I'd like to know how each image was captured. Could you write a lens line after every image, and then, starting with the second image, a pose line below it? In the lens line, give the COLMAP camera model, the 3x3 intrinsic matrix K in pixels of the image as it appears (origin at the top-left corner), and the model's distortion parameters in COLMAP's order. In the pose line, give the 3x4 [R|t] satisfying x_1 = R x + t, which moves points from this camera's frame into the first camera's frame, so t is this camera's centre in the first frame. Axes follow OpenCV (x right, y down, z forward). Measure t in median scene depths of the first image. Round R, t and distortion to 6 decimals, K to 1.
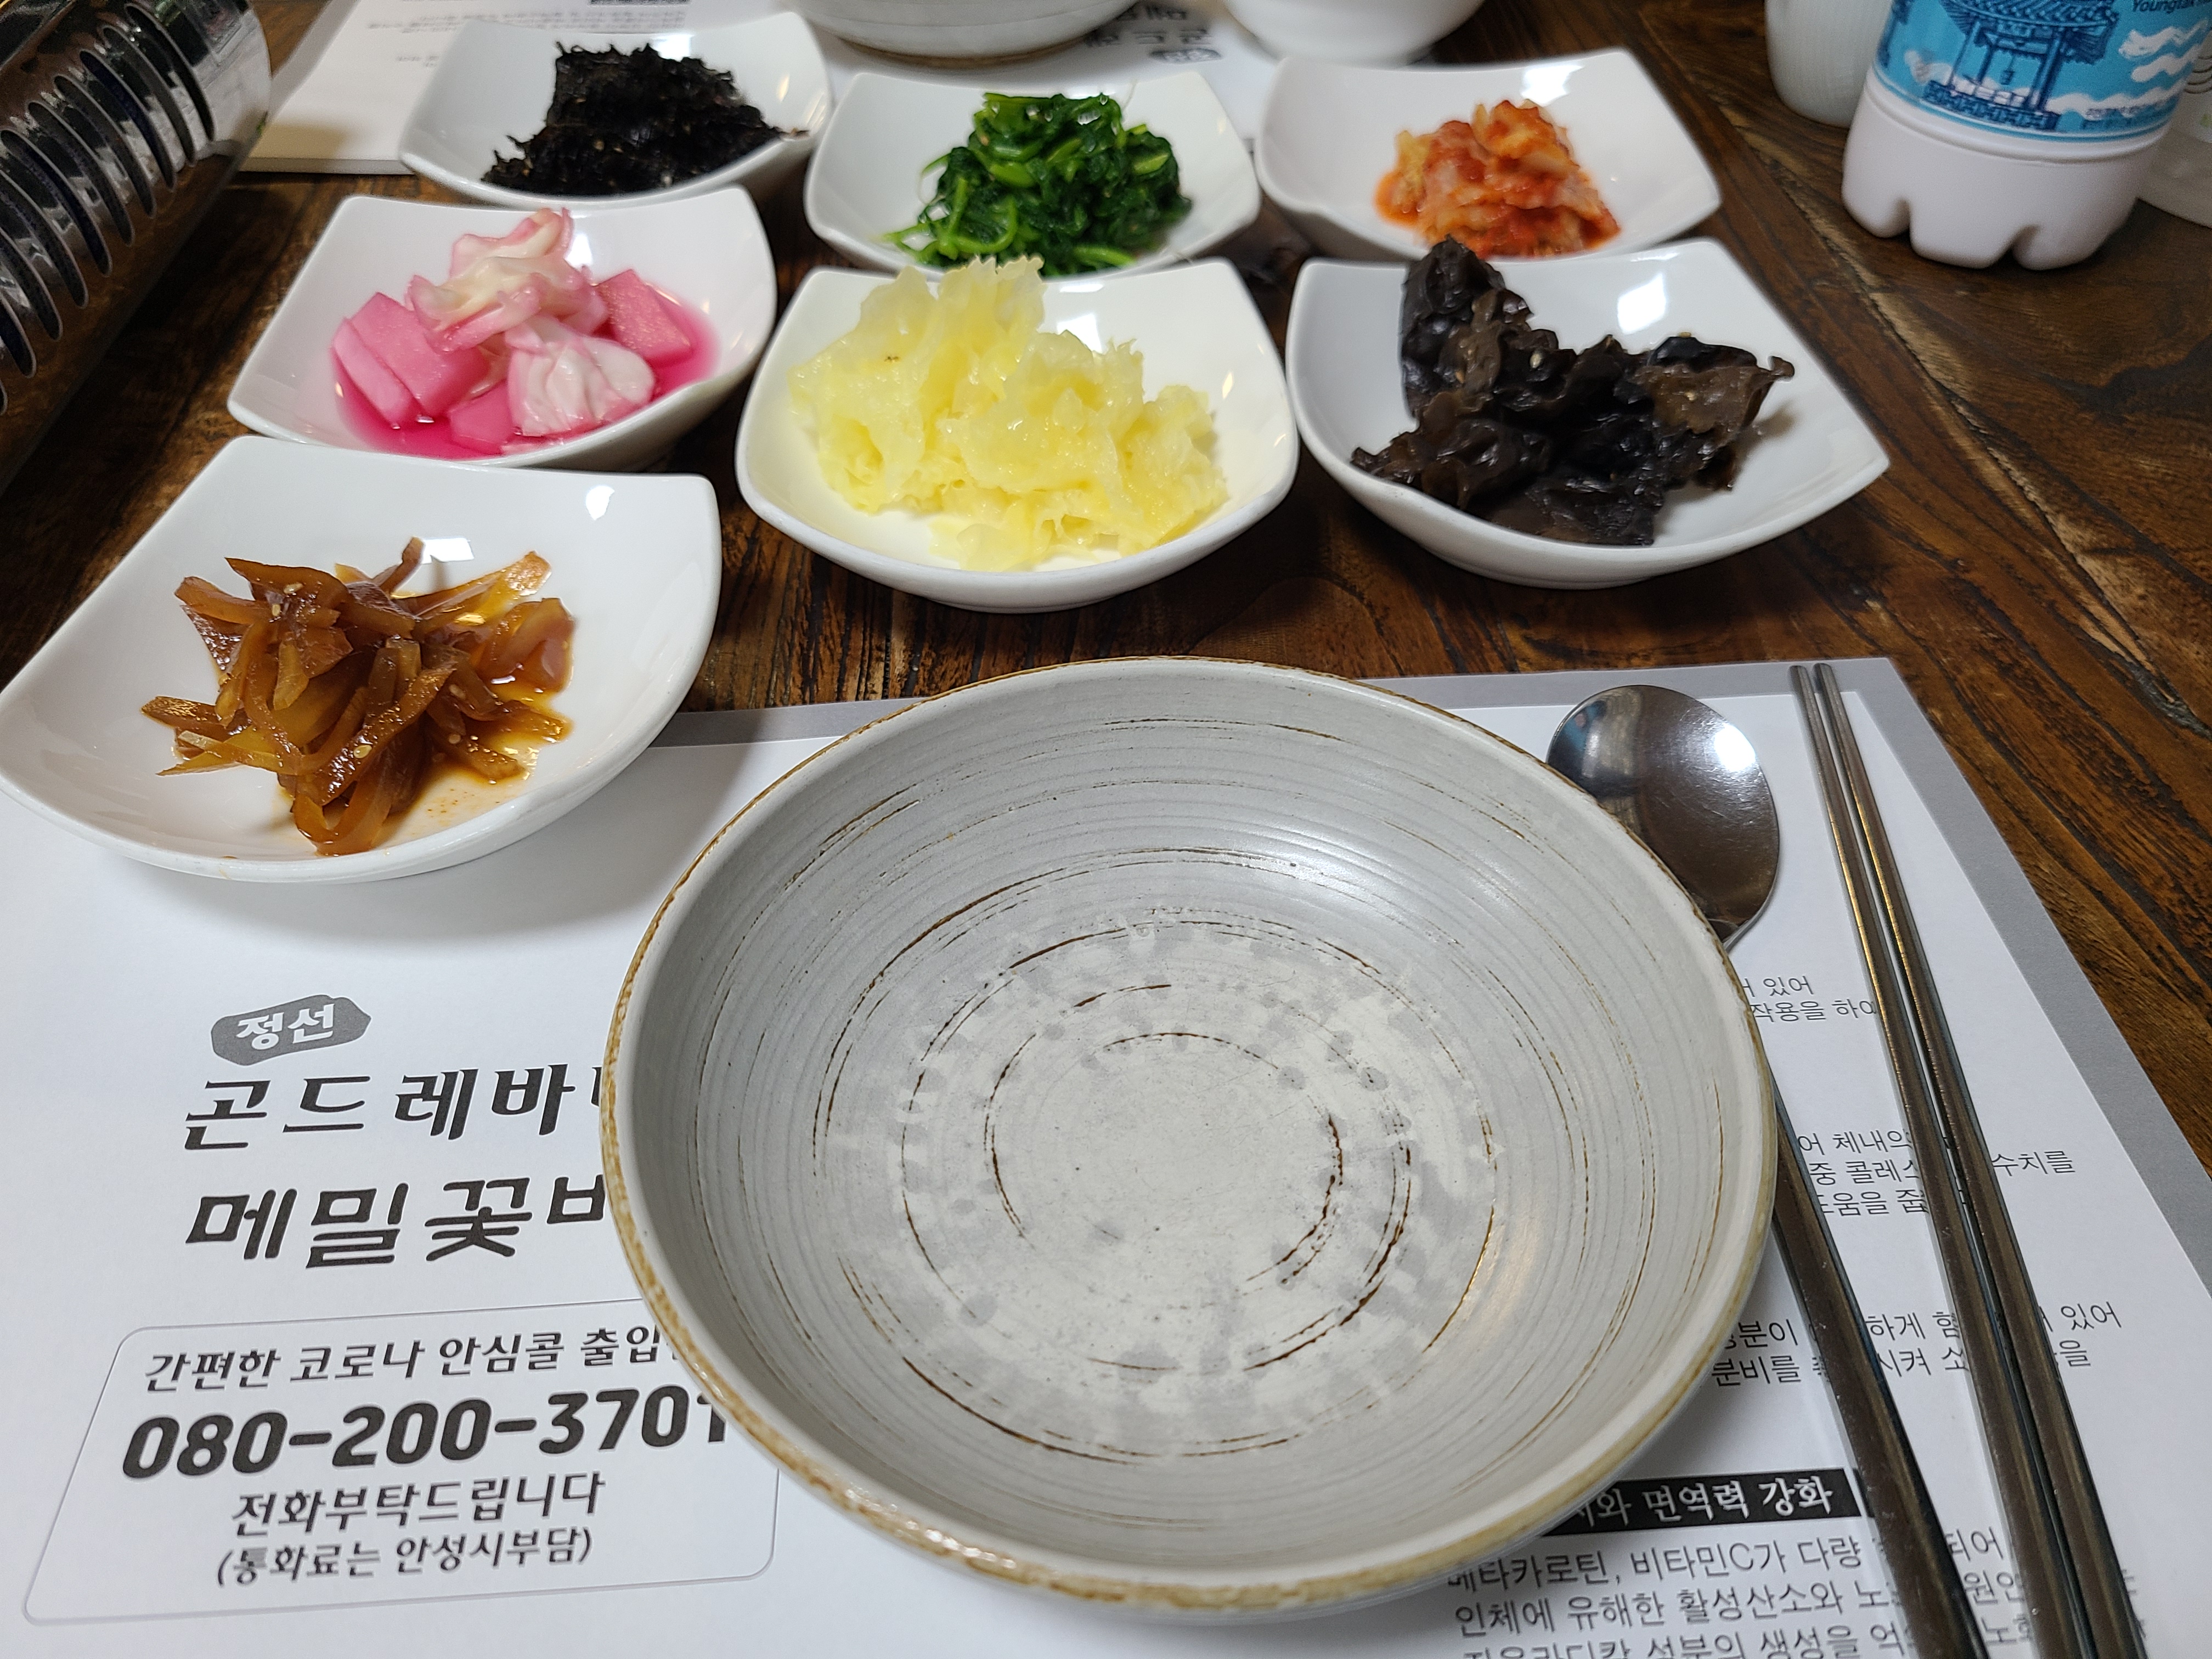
lens RADIAL K [[1720.5, 0, 1106.0], [0, 1720.5, 829.5], [0, 0, 1]] dist [0.010568, -0.015519]
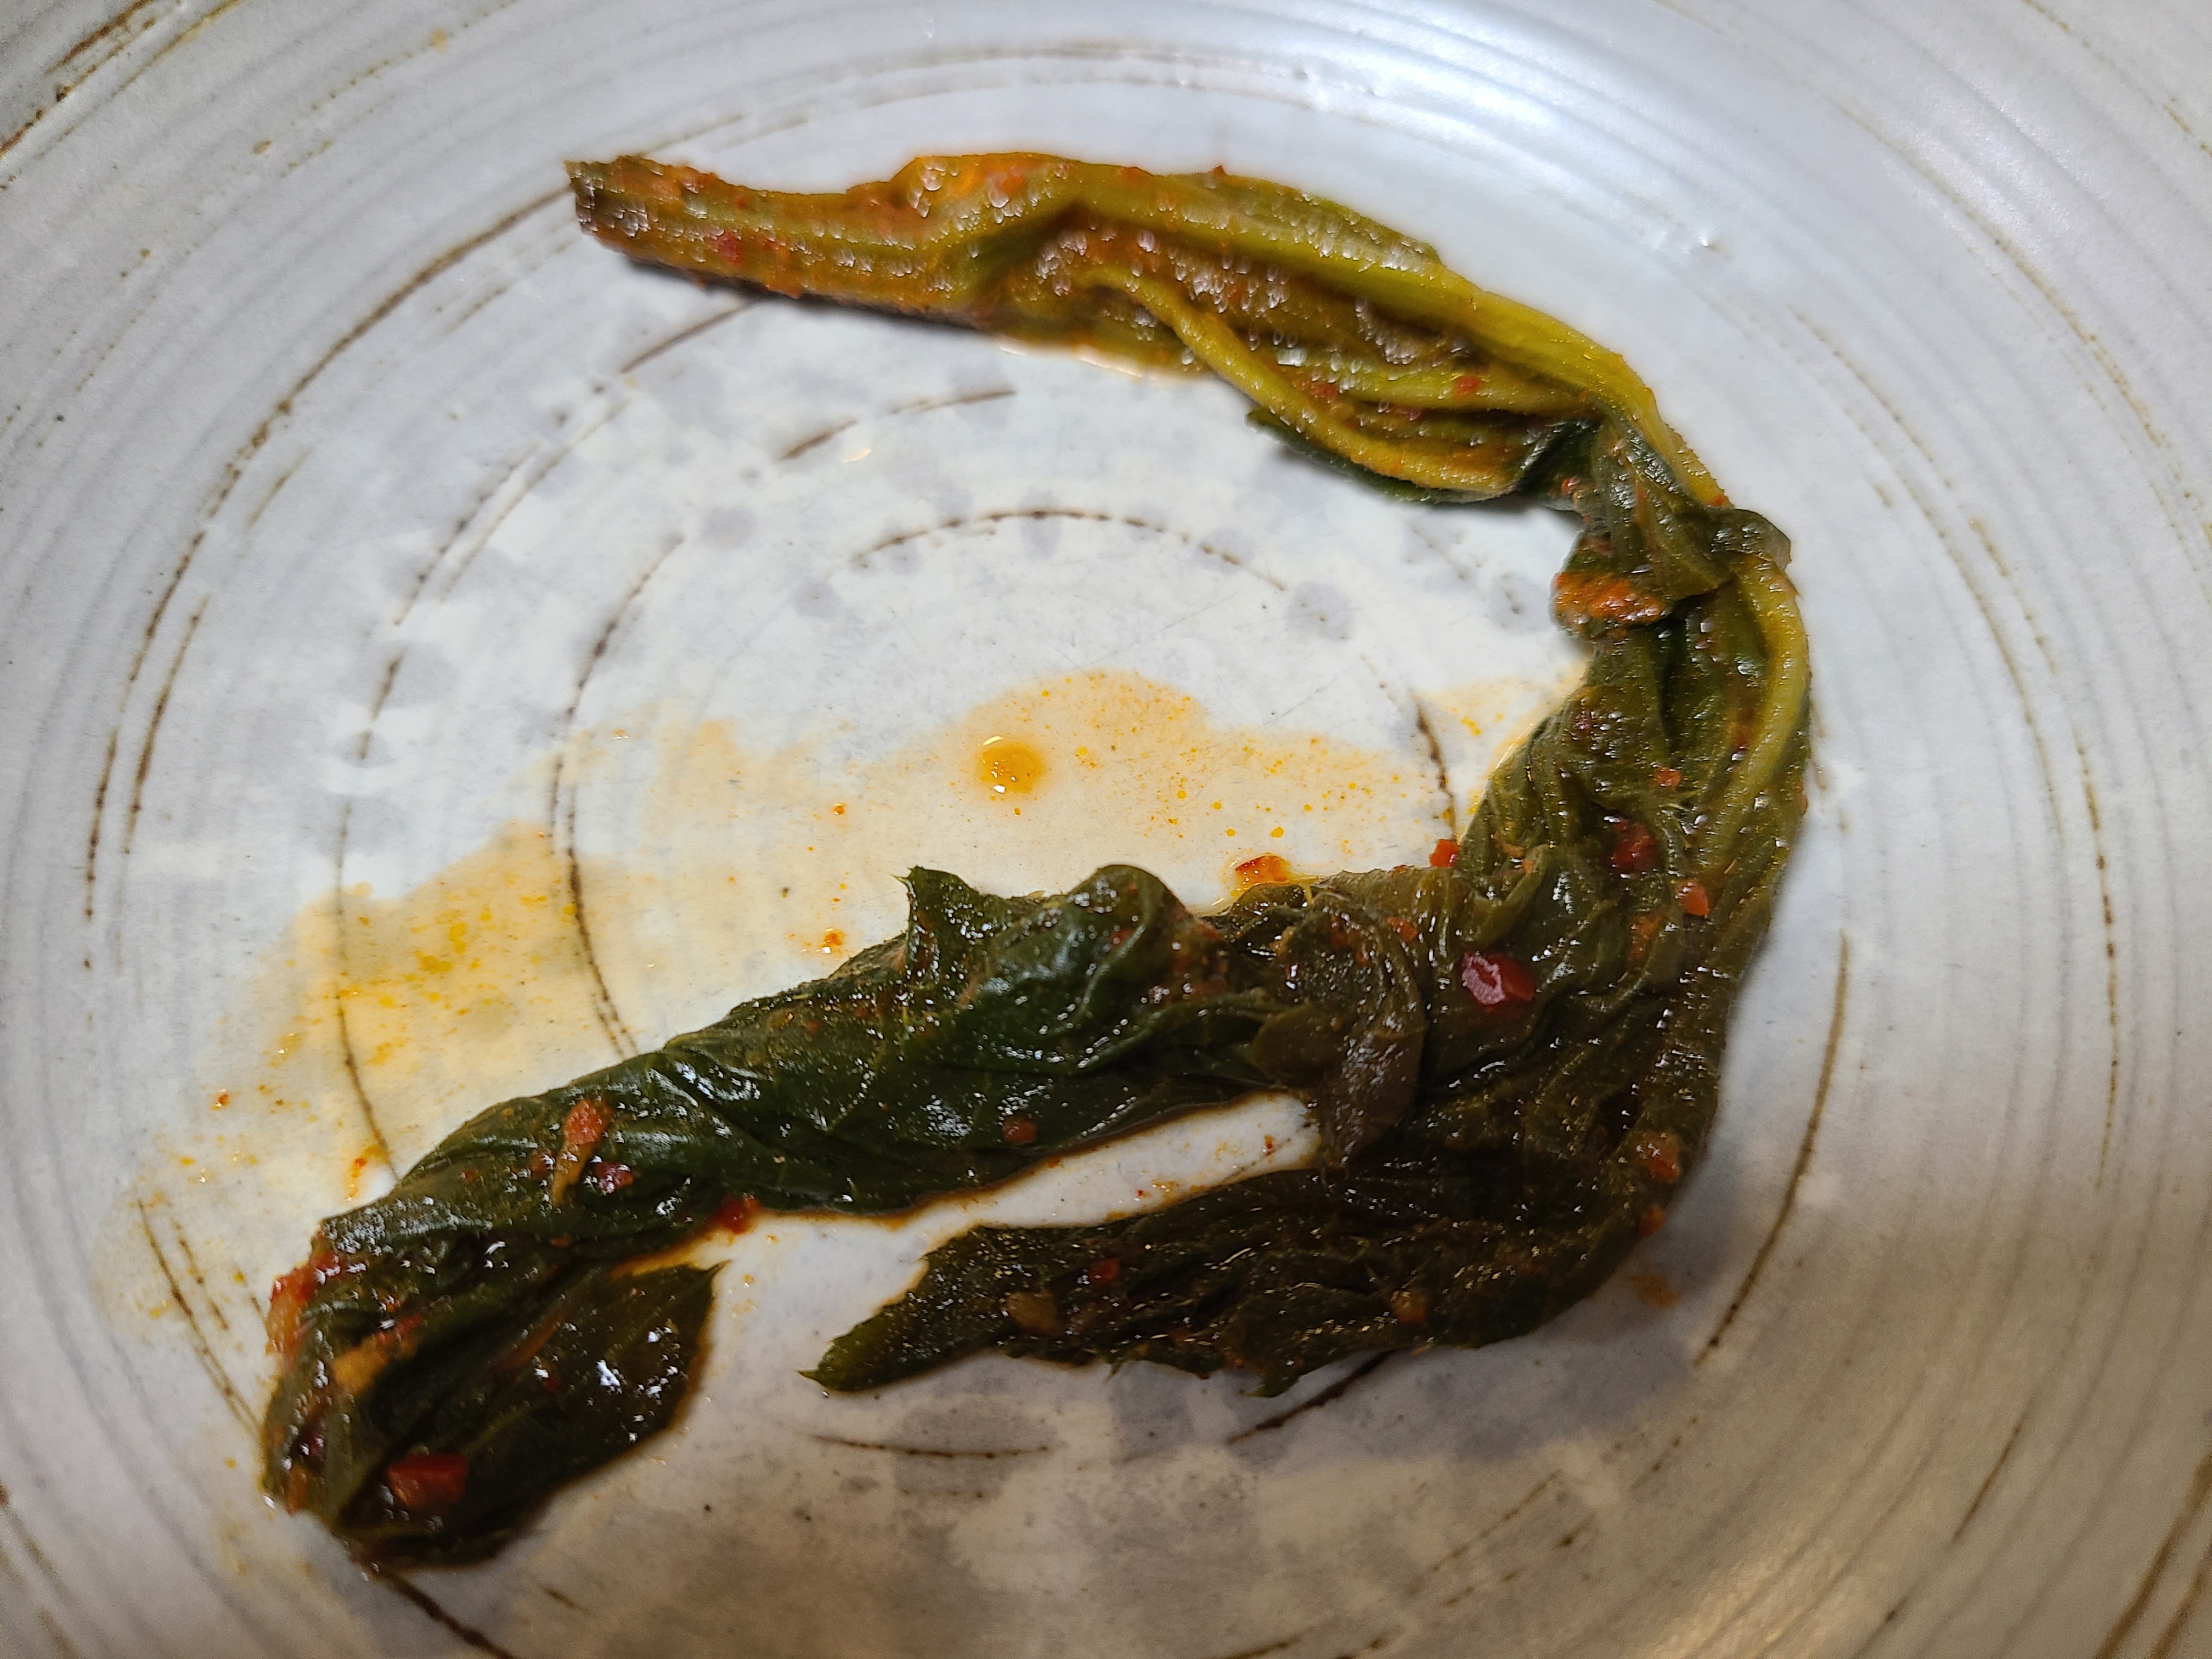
lens RADIAL K [[1679.3, 0, 1106.0], [0, 1679.3, 829.5], [0, 0, 1]] dist [-0.043663, 0.000388]
pose [[0.998045, -0.060367, 0.016163, 0.048929], [0.050780, 0.934135, 0.353290, 0.051057], [-0.036425, -0.351778, 0.935374, 0.620930]]
